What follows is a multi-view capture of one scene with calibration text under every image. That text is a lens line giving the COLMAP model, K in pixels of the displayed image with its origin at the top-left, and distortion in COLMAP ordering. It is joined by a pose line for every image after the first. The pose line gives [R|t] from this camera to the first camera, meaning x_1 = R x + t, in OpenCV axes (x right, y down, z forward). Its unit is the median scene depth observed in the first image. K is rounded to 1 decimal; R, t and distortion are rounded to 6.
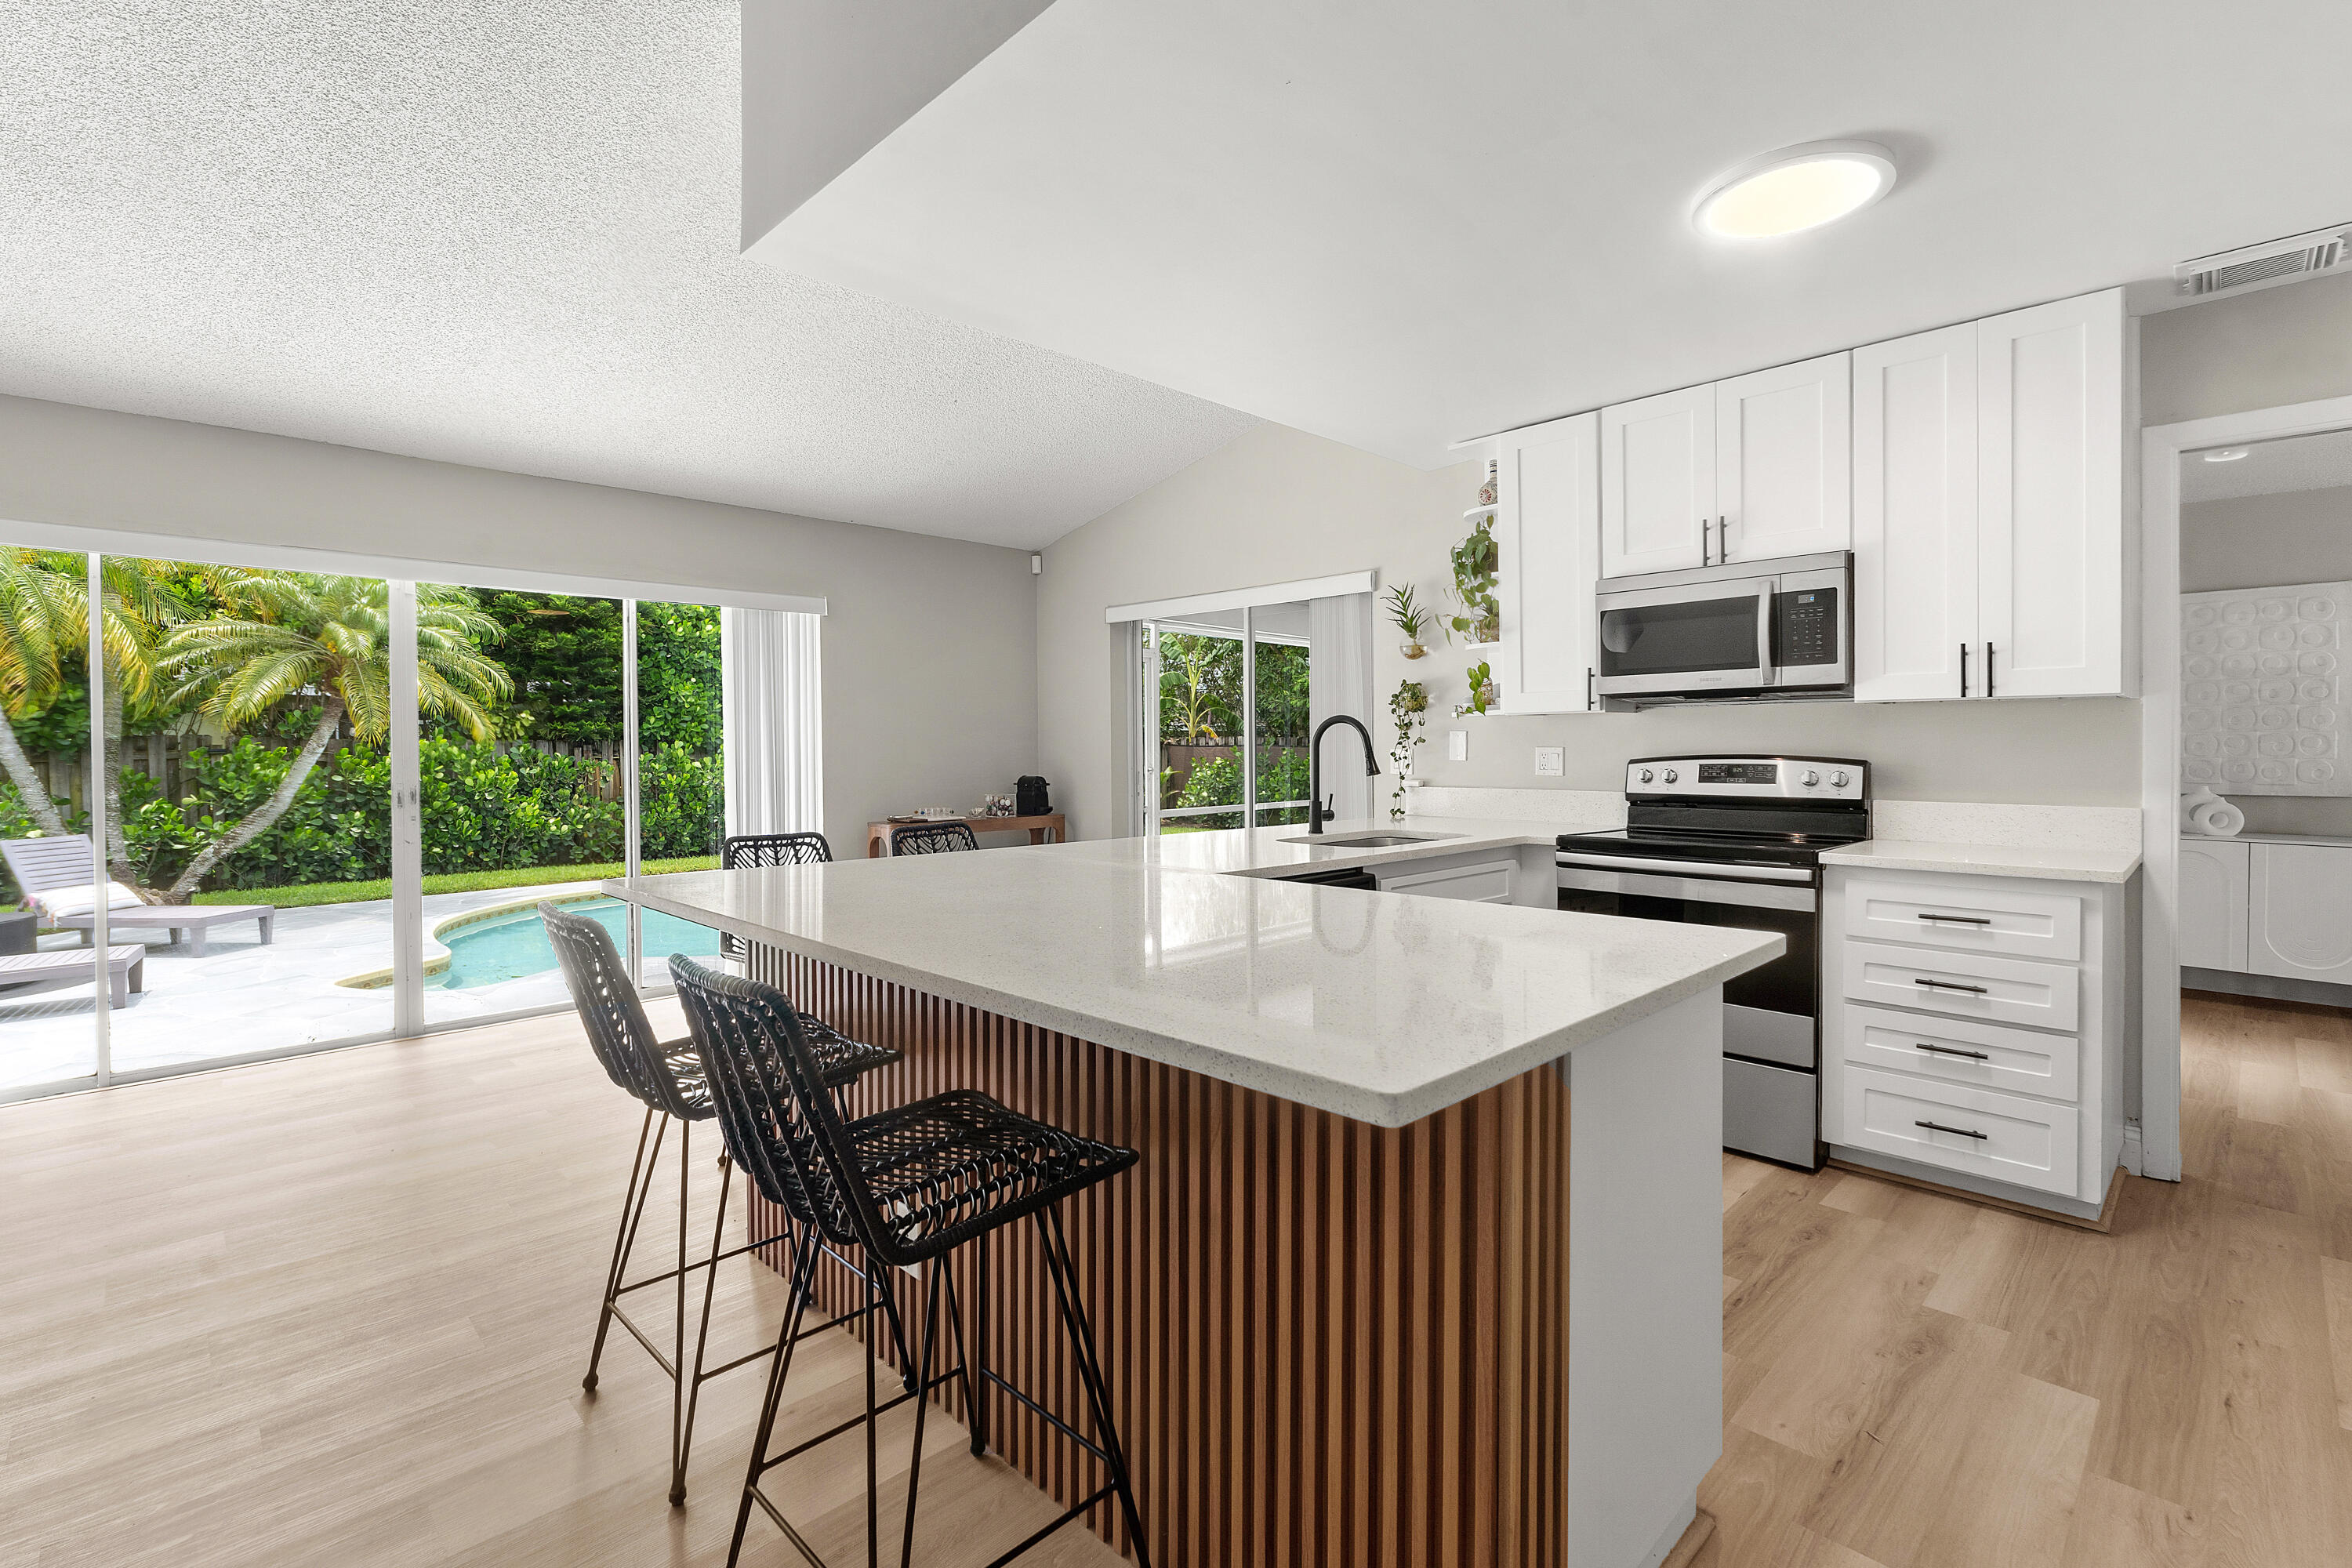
lens RADIAL K [[1032.4, 0, 1197.1], [0, 1032.4, 767.5], [0, 0, 1]] dist [0.018090, -0.000297]
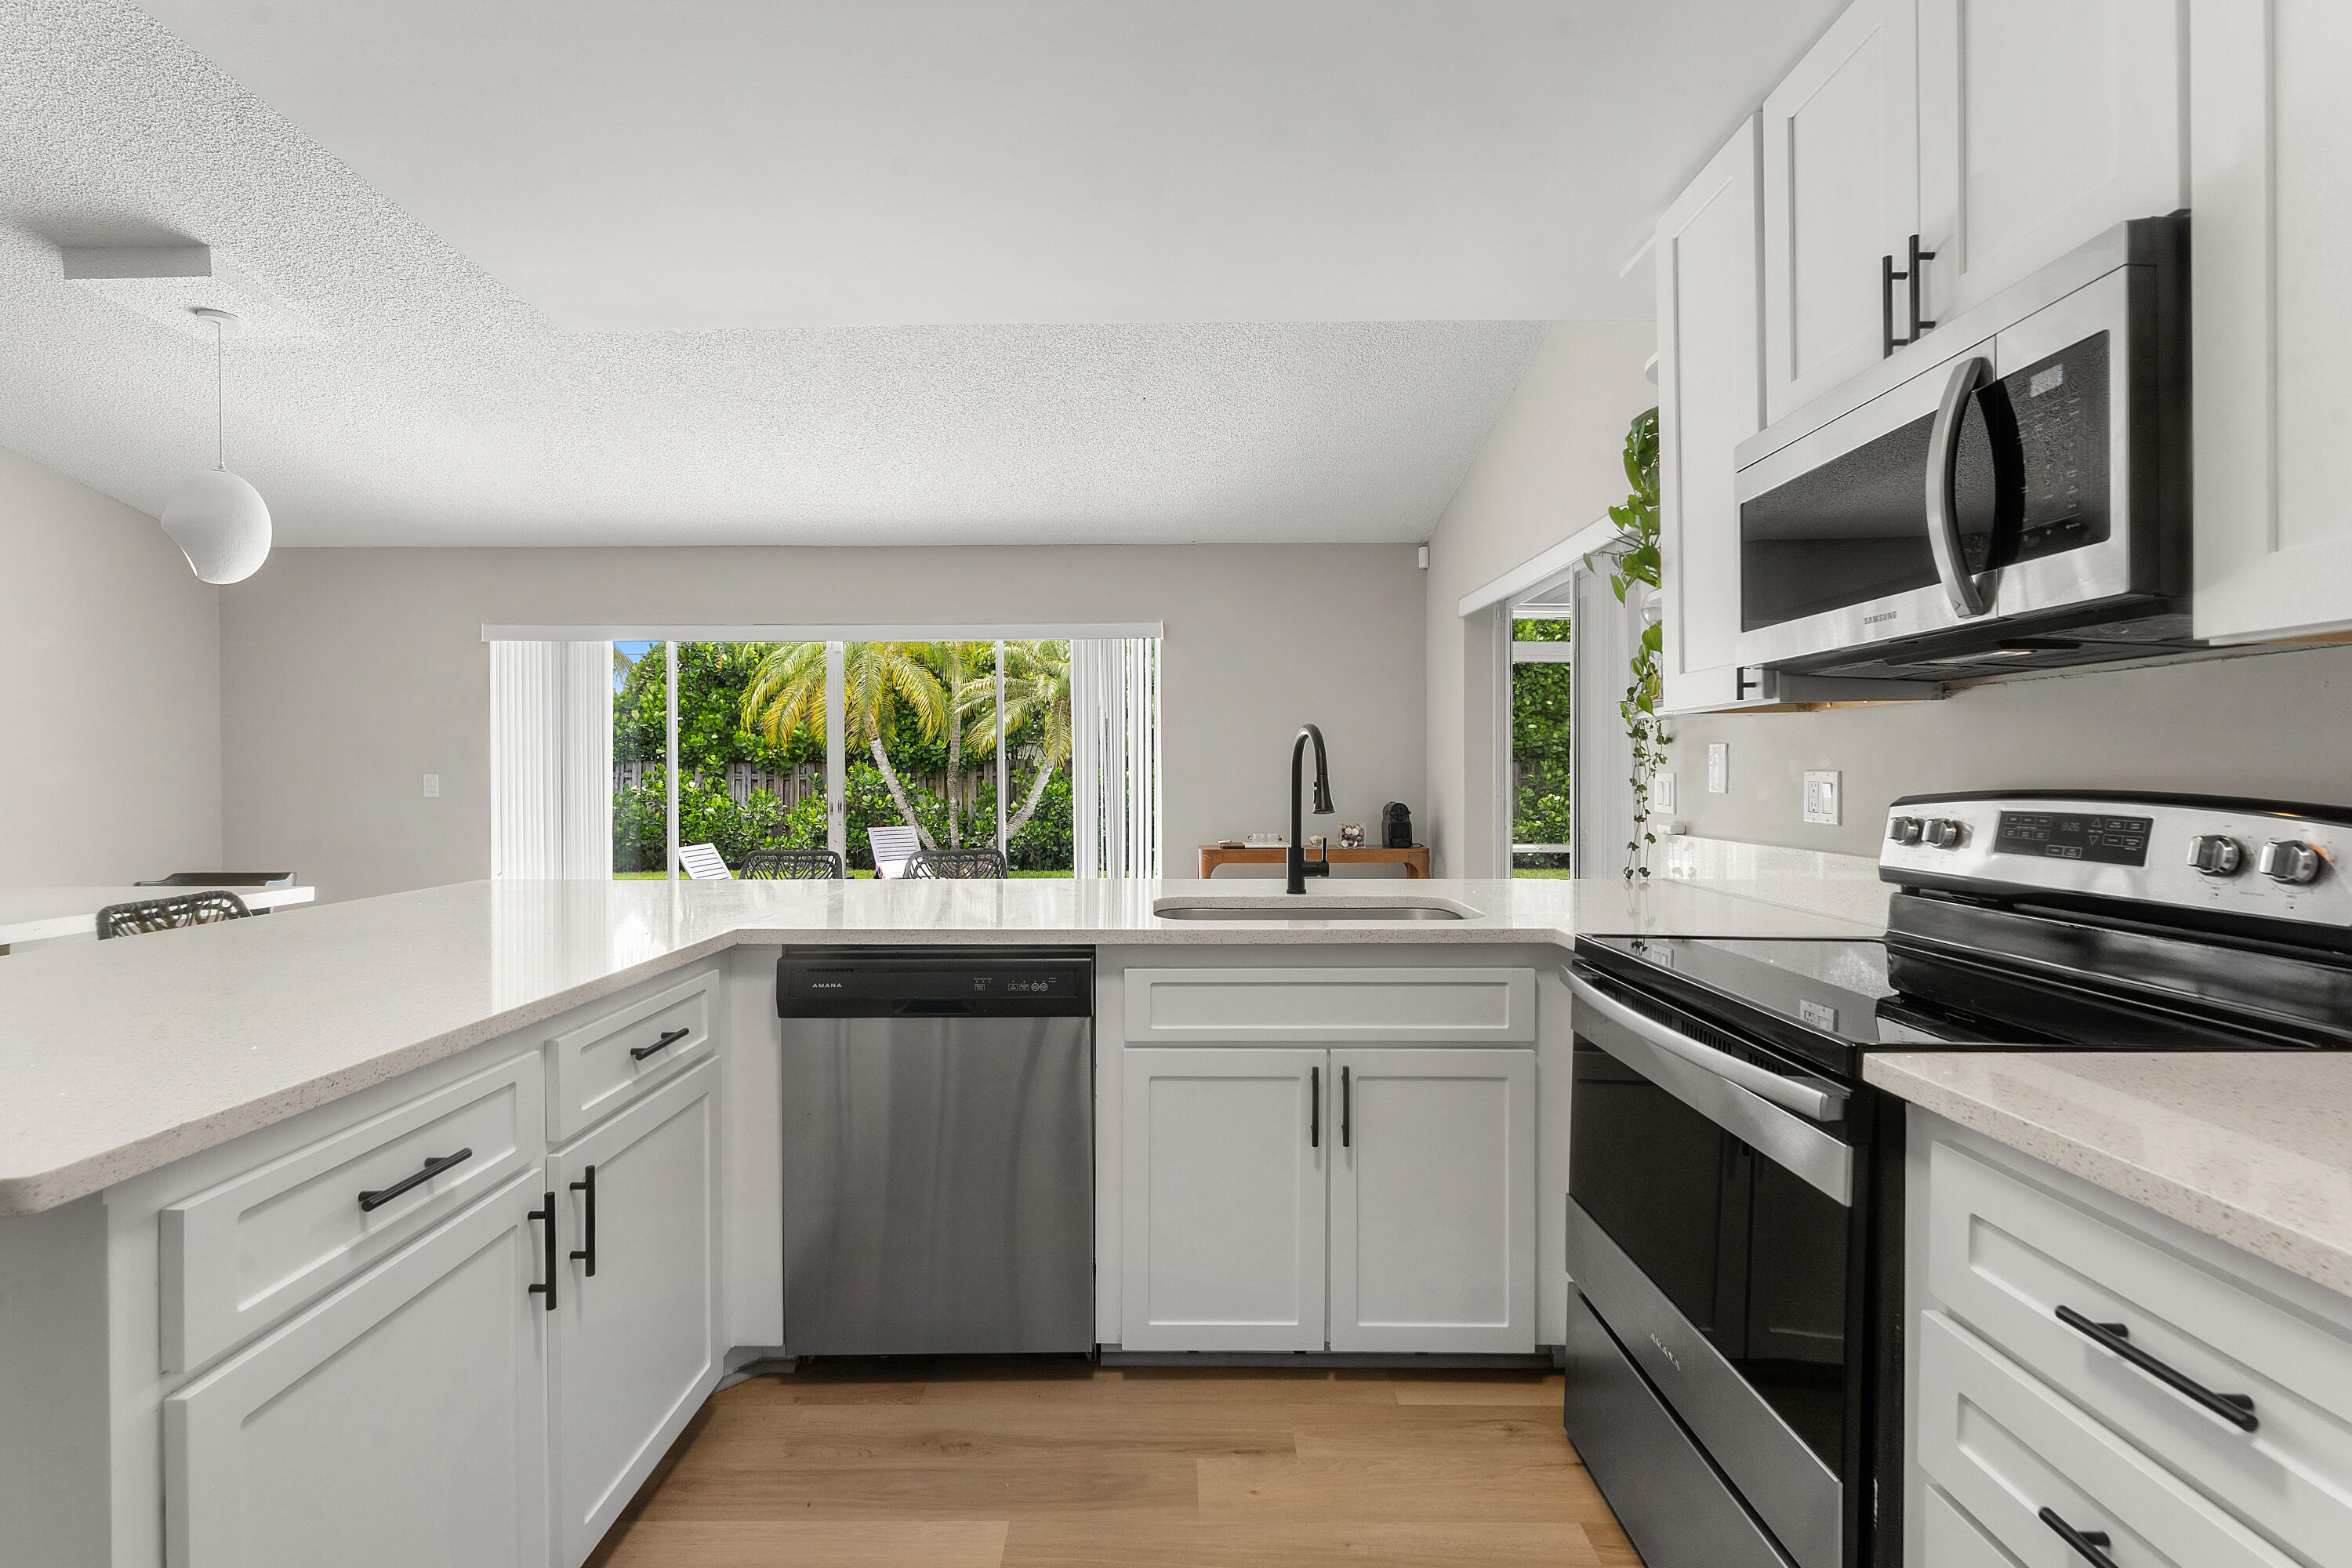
lens RADIAL K [[1032.4, 0, 1187.2], [0, 1032.4, 783.0], [0, 0, 1]] dist [0.018090, -0.000297]
pose [[0.724879, 0.010938, -0.688789, 0.430733], [-0.015276, 0.999883, -0.000198, -0.007712], [0.688706, 0.010665, 0.724962, 0.350784]]
